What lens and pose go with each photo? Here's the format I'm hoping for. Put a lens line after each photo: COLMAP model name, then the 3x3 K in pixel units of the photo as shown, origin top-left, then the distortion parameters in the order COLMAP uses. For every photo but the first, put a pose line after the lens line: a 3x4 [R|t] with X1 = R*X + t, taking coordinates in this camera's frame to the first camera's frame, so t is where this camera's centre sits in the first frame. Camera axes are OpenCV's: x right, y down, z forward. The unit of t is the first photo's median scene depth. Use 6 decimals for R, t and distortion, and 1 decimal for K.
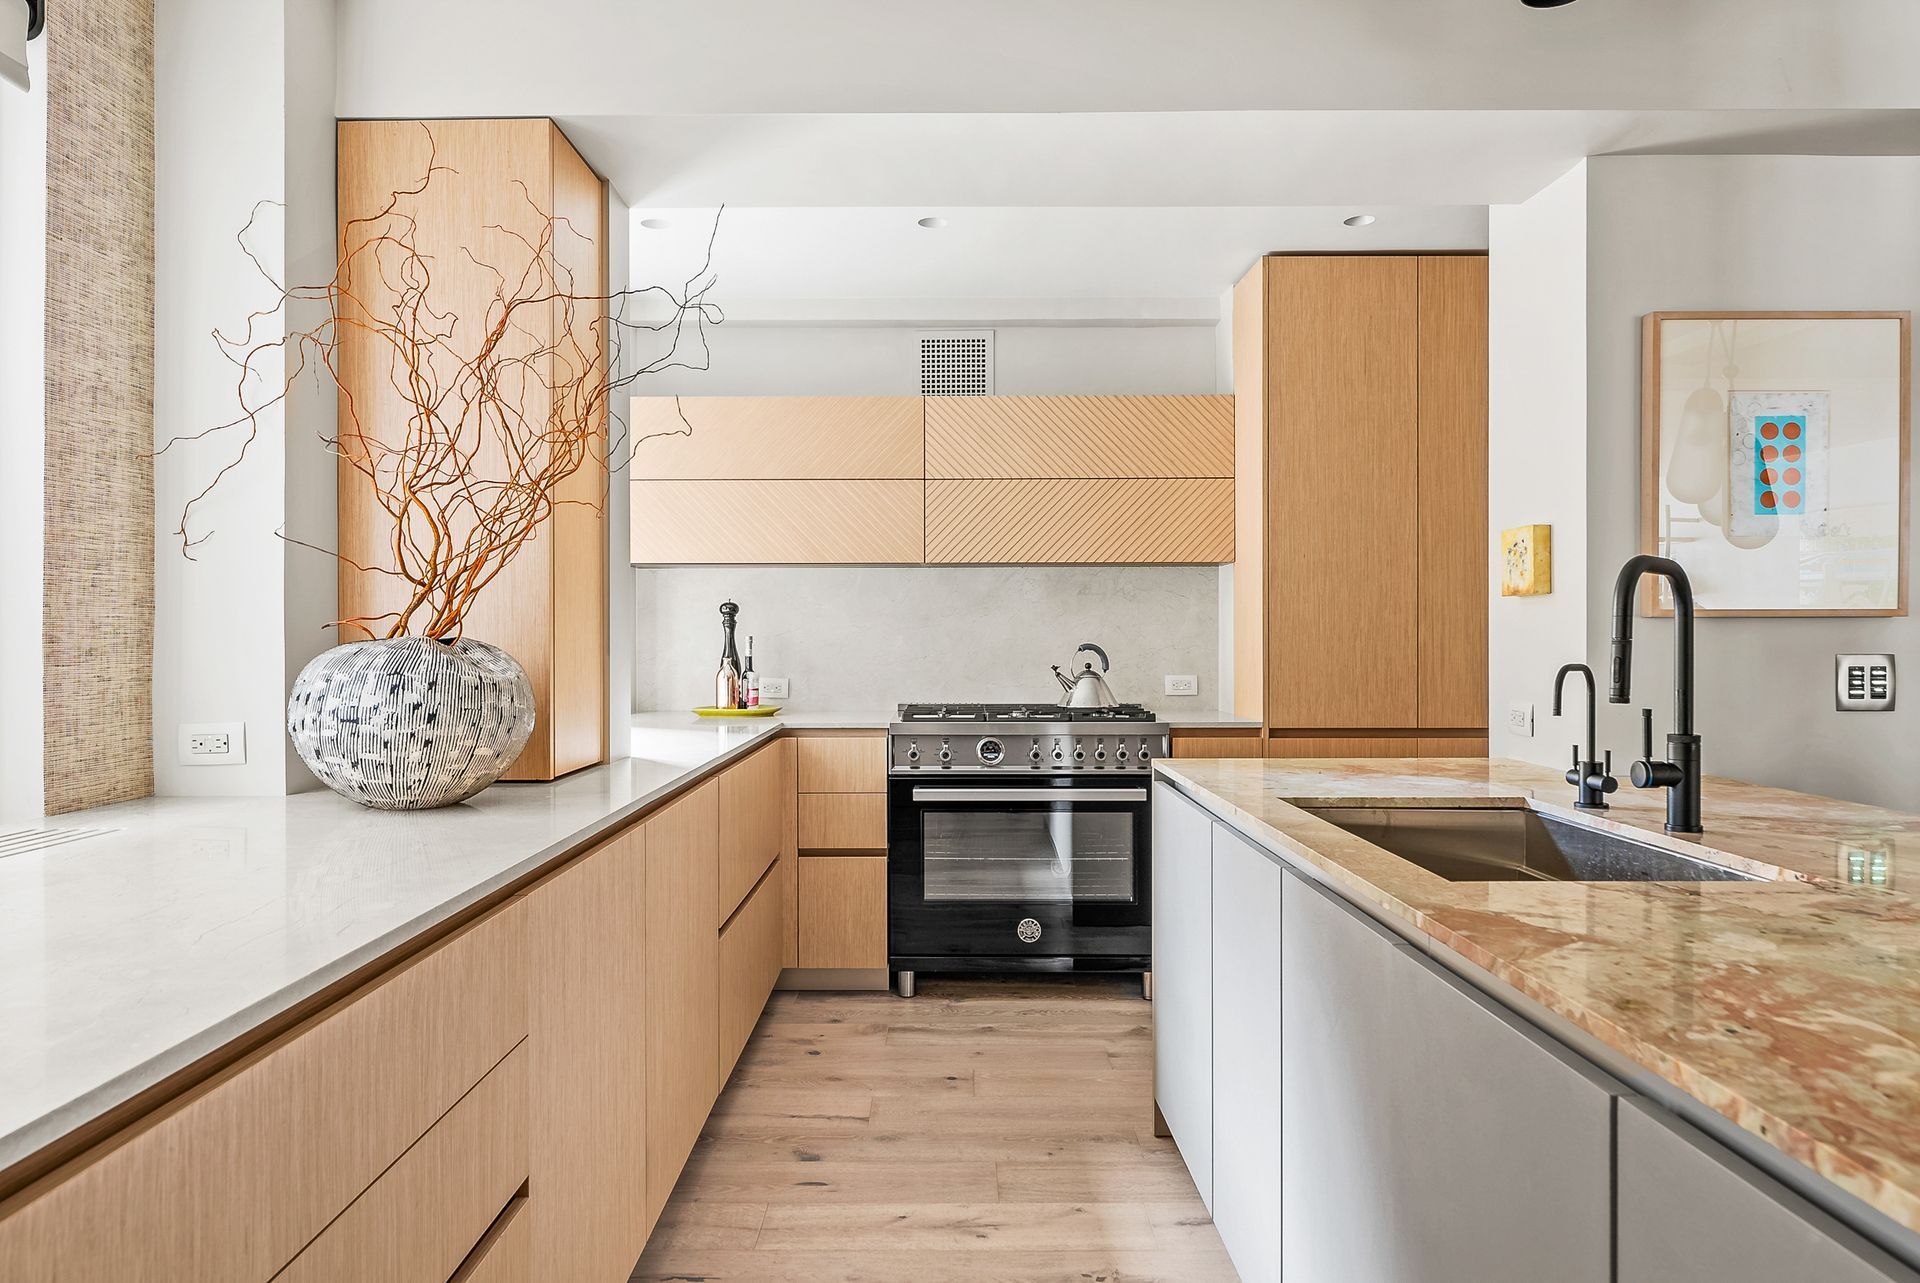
lens RADIAL K [[1259.3, 0, 958.7], [0, 1259.3, 638.0], [0, 0, 1]] dist [-0.007504, 0.003483]
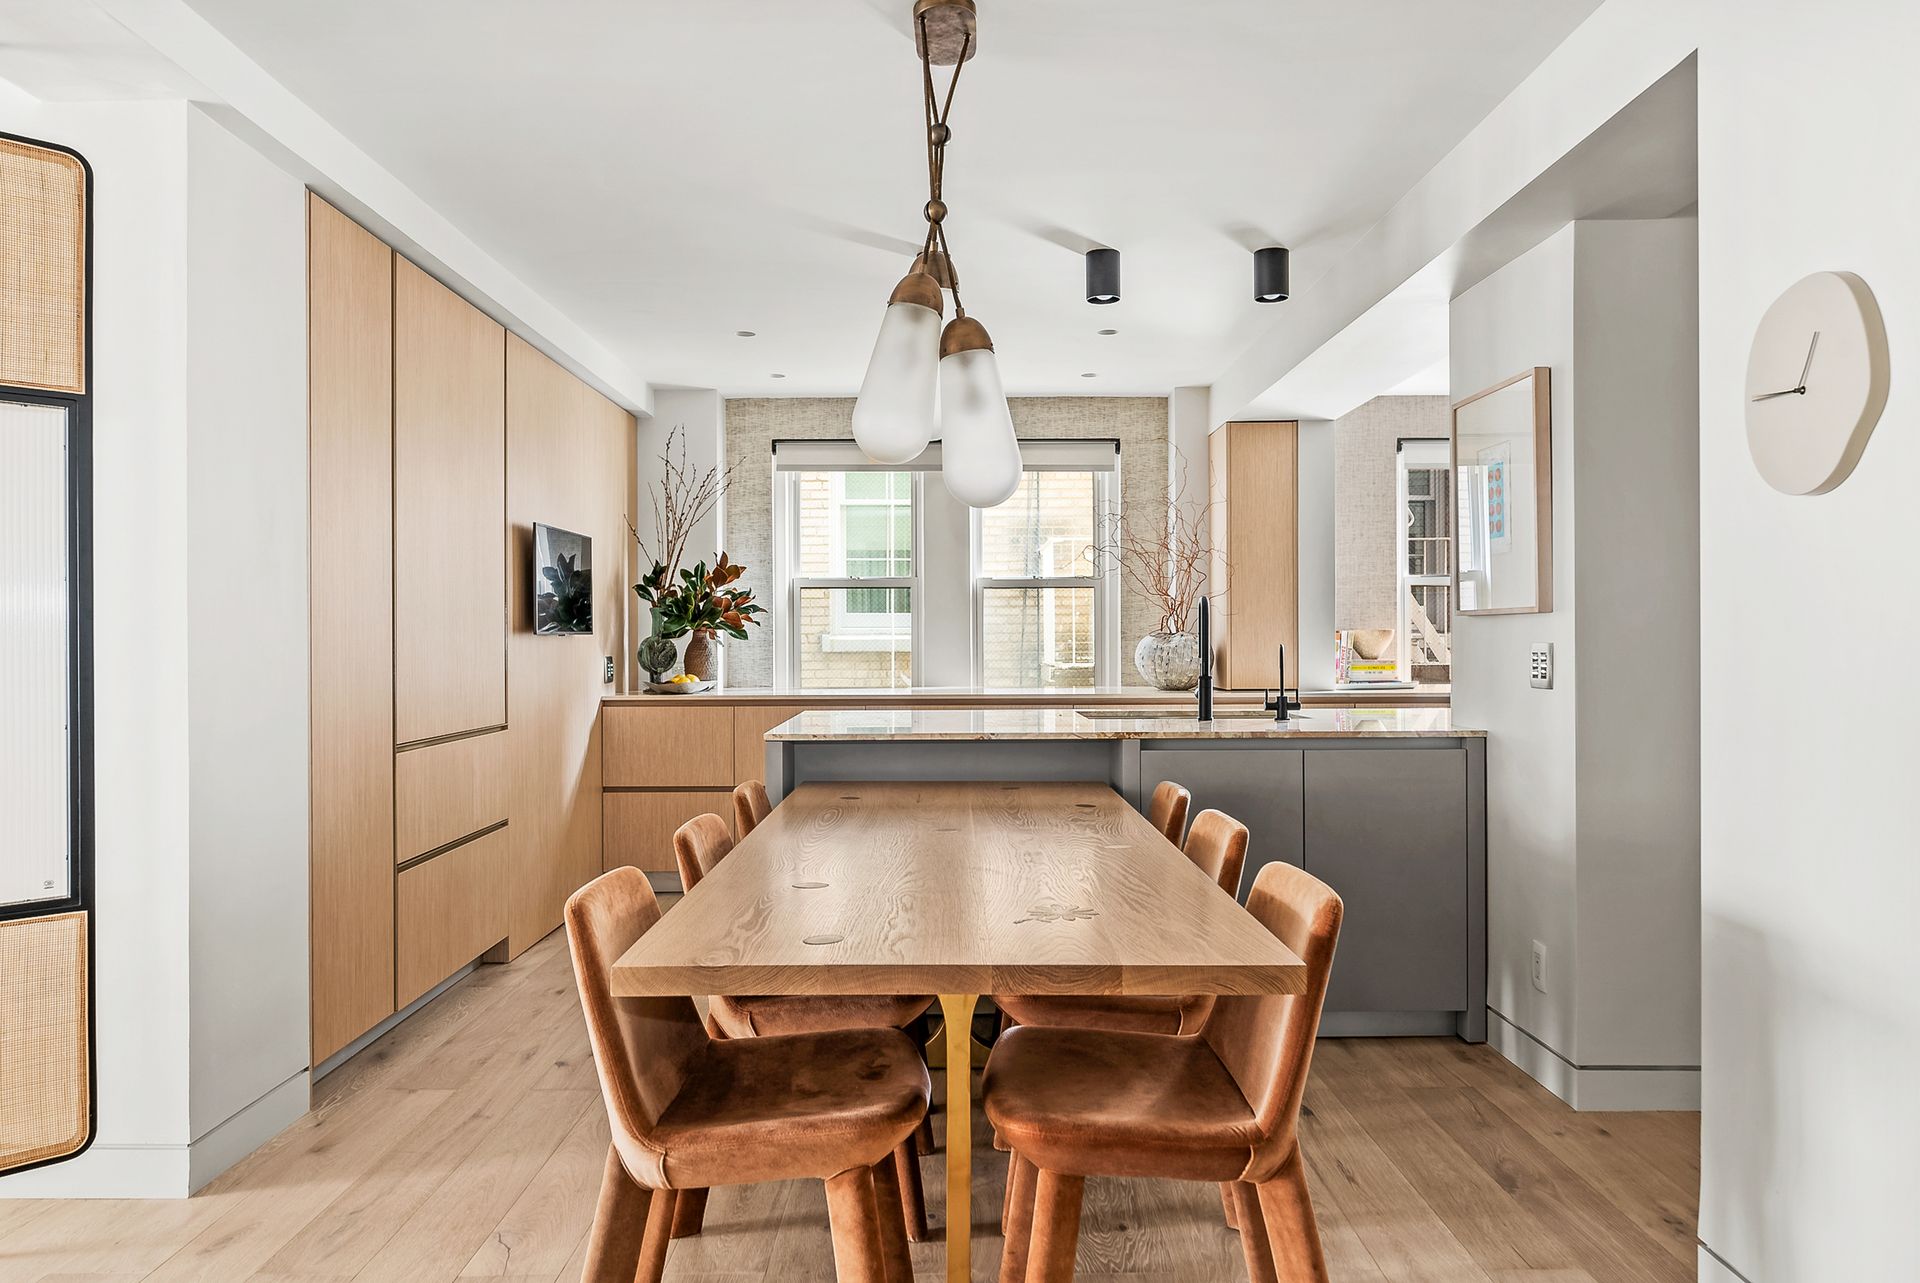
lens RADIAL K [[1259.3, 0, 963.1], [0, 1259.3, 632.2], [0, 0, 1]] dist [-0.007504, 0.003483]
pose [[0.005160, -0.001239, -0.999986, 1.981935], [0.003866, 0.999992, -0.001219, 0.001969], [0.999979, -0.003860, 0.005164, 0.424214]]
